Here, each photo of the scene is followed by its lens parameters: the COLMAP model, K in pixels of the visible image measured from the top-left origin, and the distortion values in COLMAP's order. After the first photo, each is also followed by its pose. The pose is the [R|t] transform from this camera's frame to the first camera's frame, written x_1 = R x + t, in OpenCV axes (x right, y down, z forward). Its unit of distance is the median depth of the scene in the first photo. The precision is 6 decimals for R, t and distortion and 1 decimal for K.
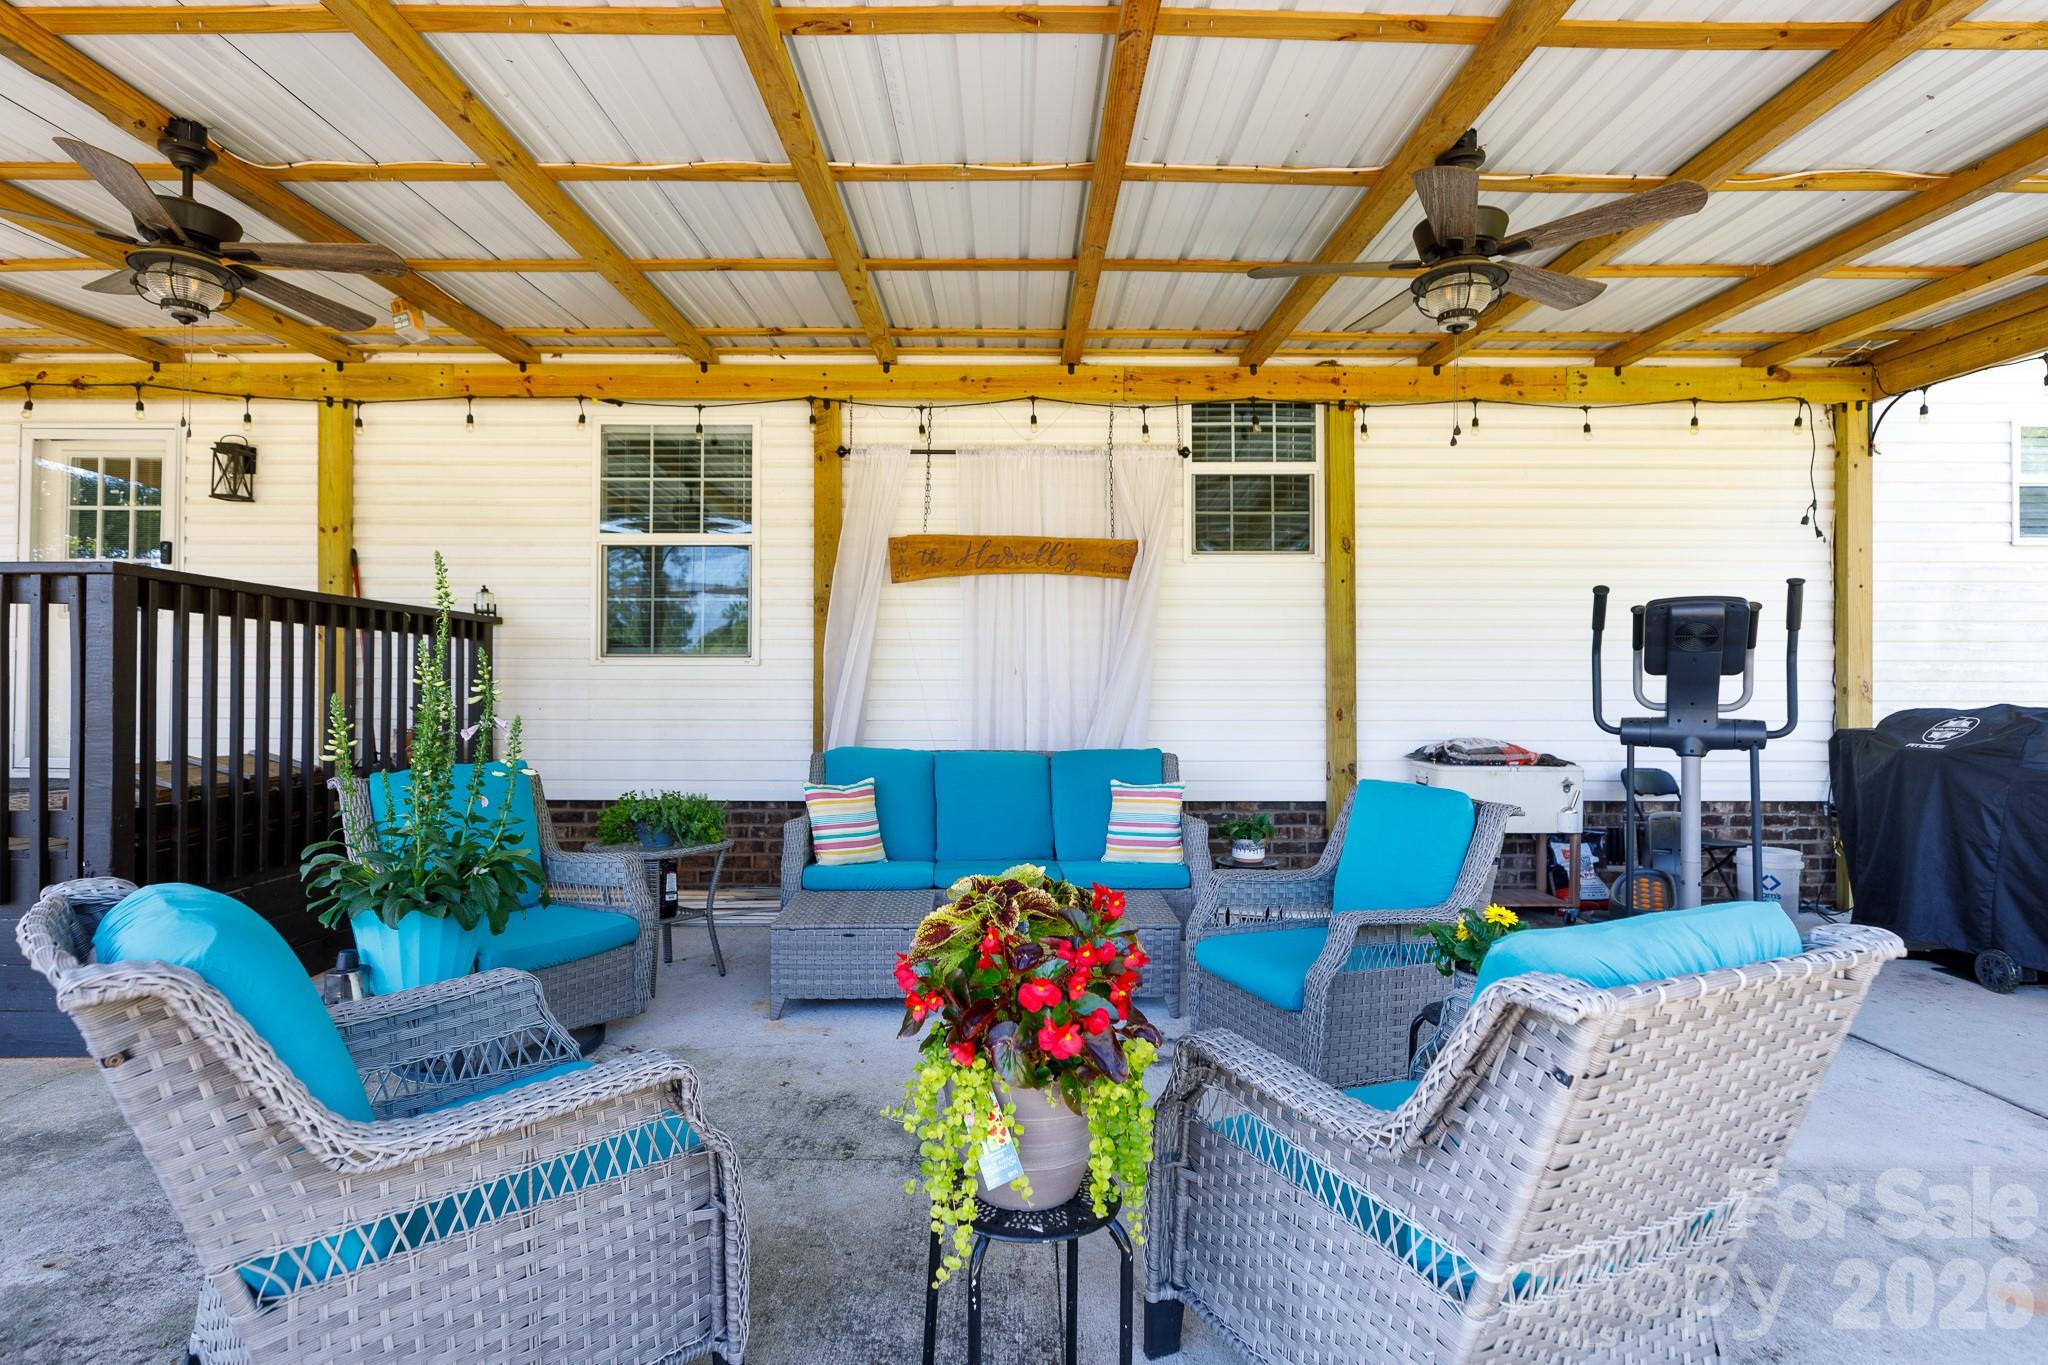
lens RADIAL K [[989.5, 0, 1014.8], [0, 989.5, 688.7], [0, 0, 1]] dist [-0.003776, -0.000496]
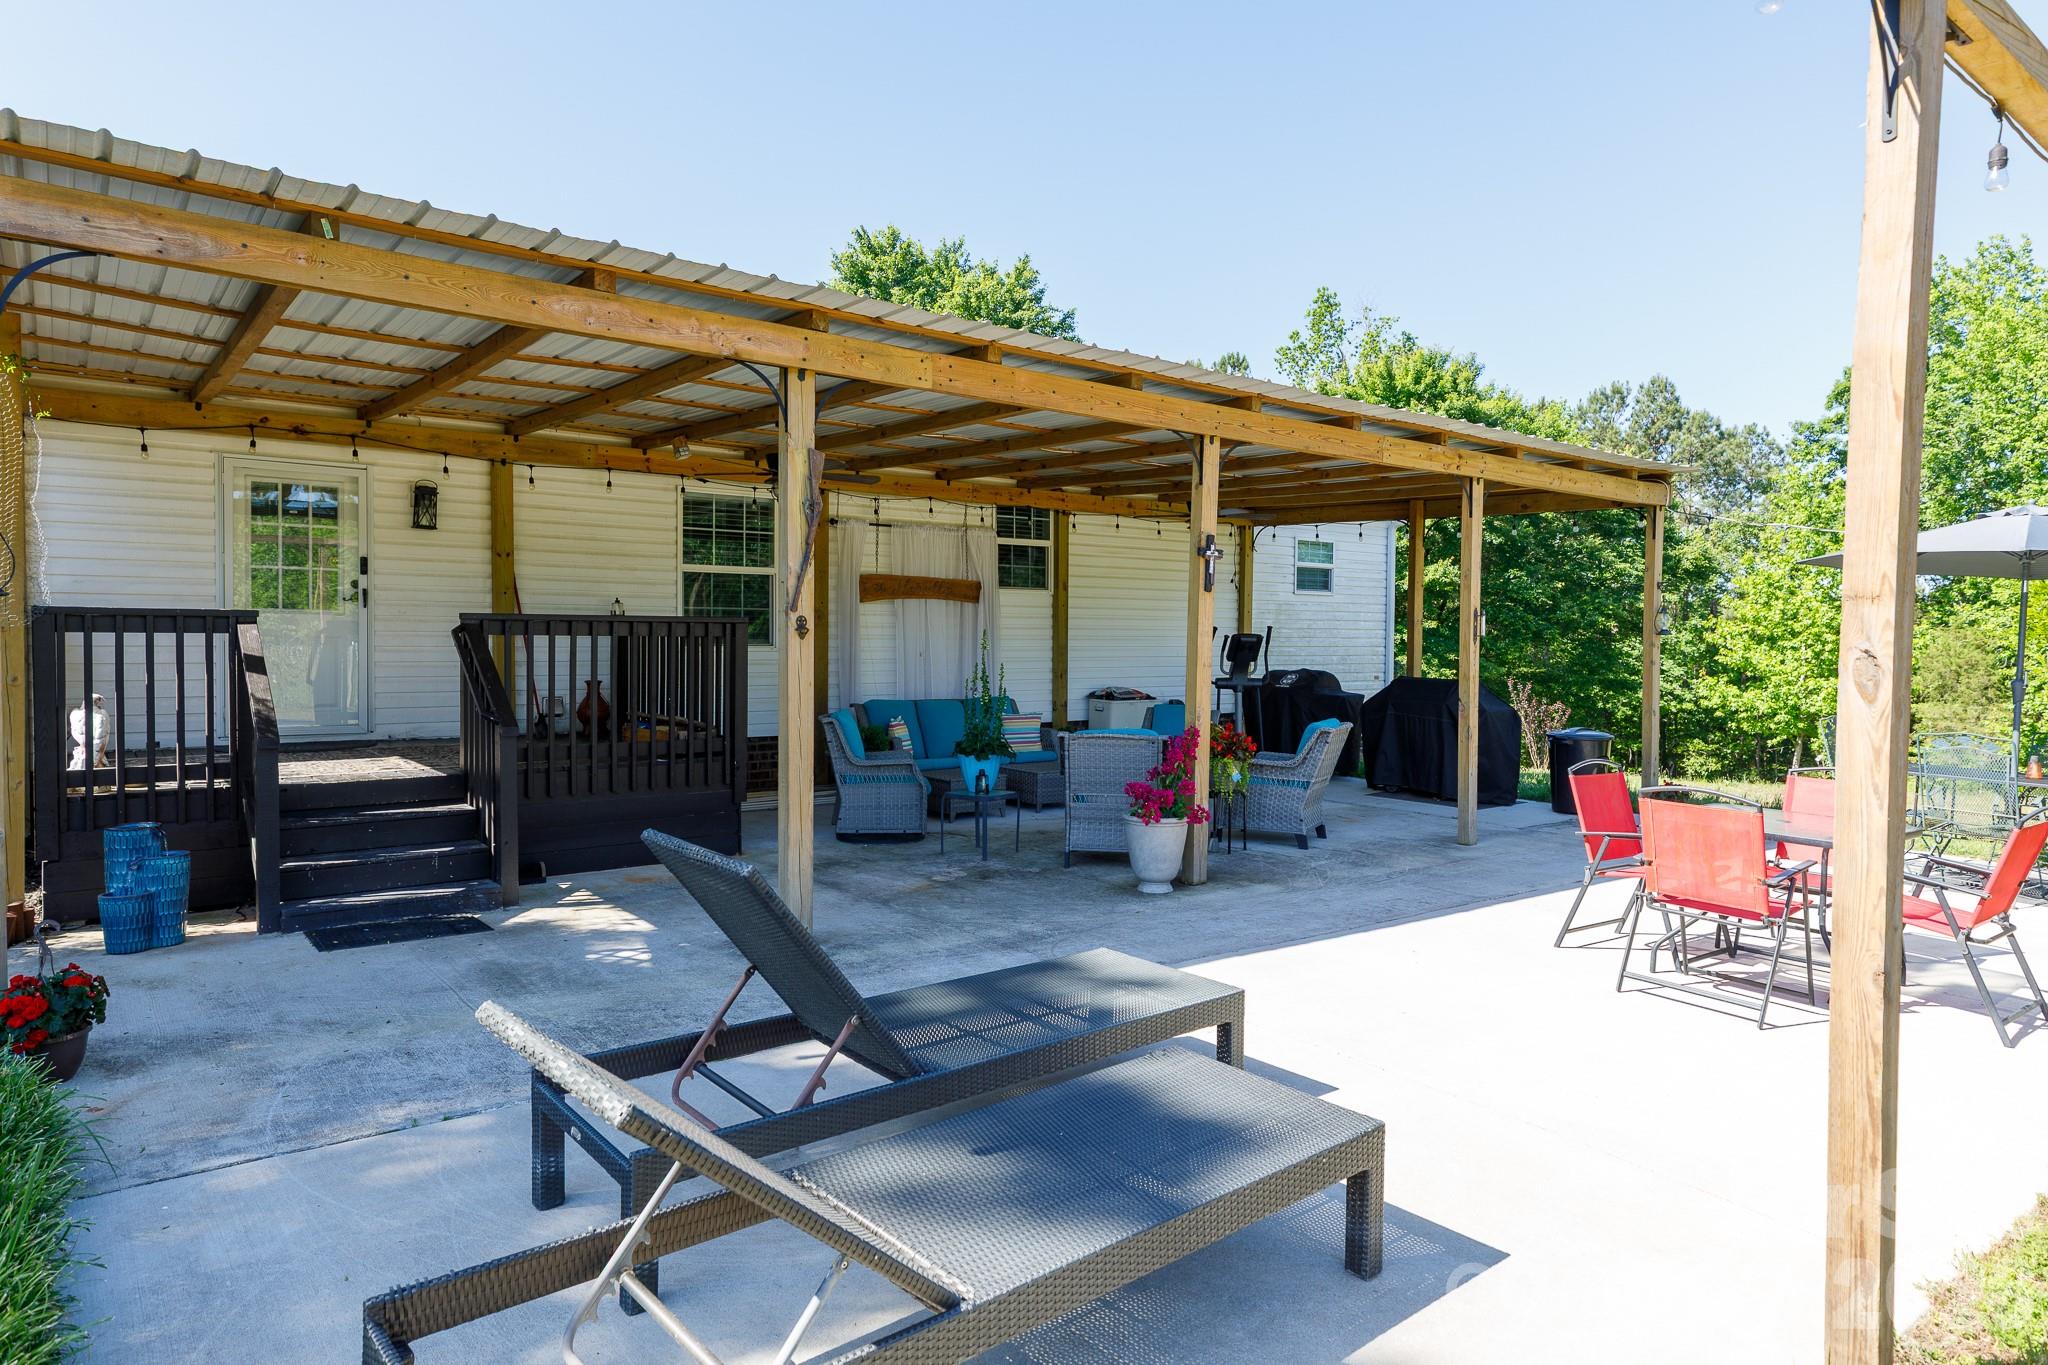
lens RADIAL K [[1249.0, 0, 1035.2], [0, 1249.0, 677.2], [0, 0, 1]] dist [0.014074, 0.001000]
pose [[0.778024, -0.017983, 0.627978, -1.217154], [-0.007926, 0.999230, 0.038434, -0.063693], [-0.628185, -0.034880, 0.777282, -0.828449]]
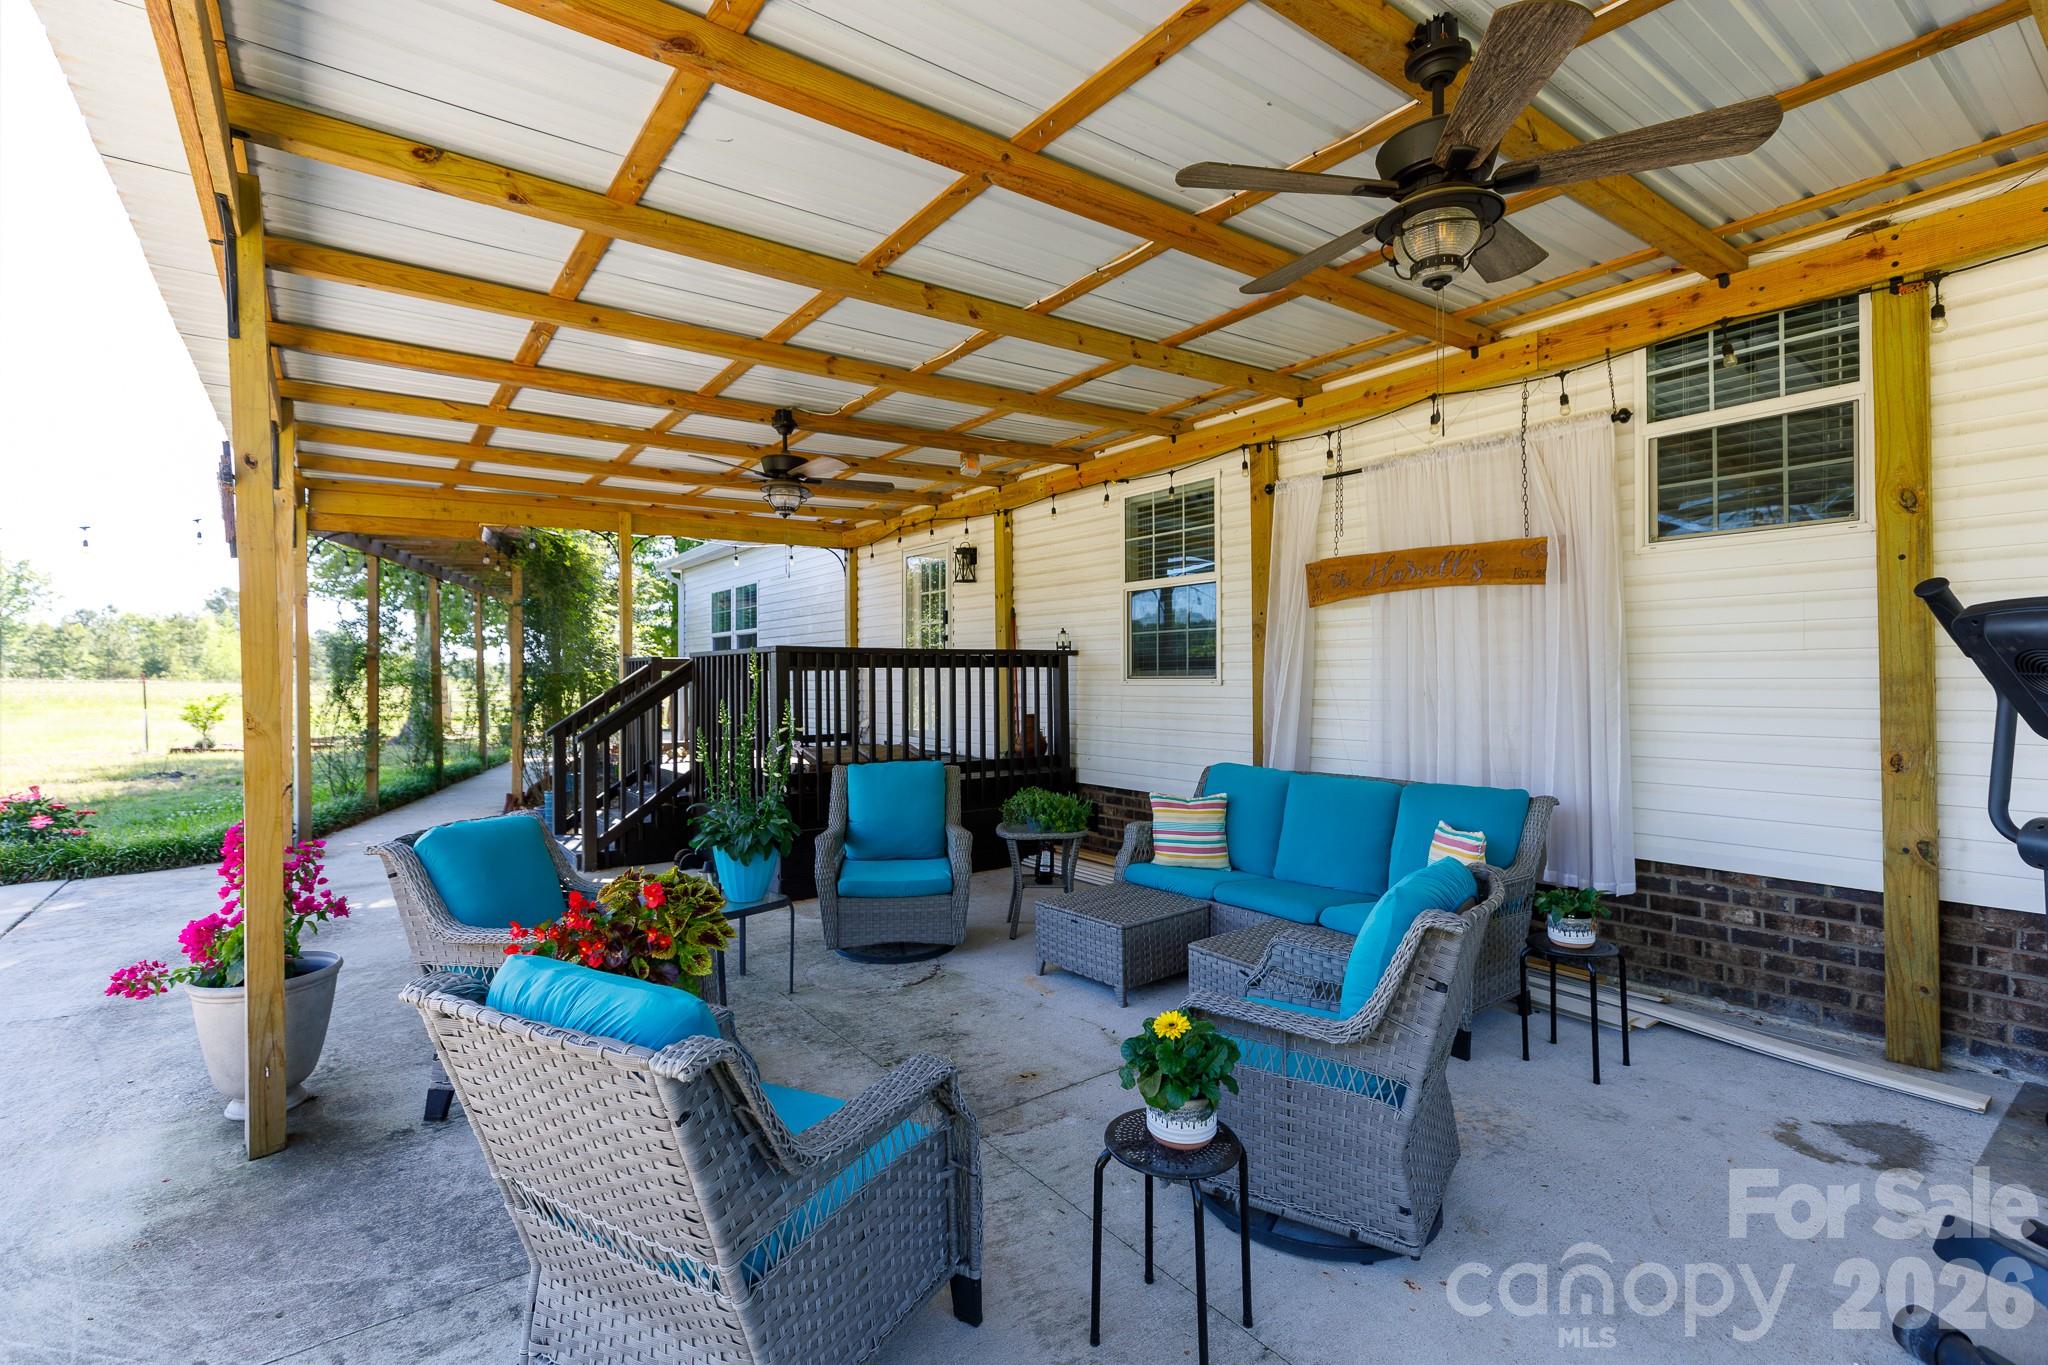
lens RADIAL K [[915.3, 0, 1026.2], [0, 915.3, 676.0], [0, 0, 1]] dist [0.000921, 0.001070]
pose [[0.597691, -0.006009, -0.801704, 0.469008], [0.011807, 0.999929, 0.001308, -0.038593], [0.801640, -0.010248, 0.597720, 0.181977]]
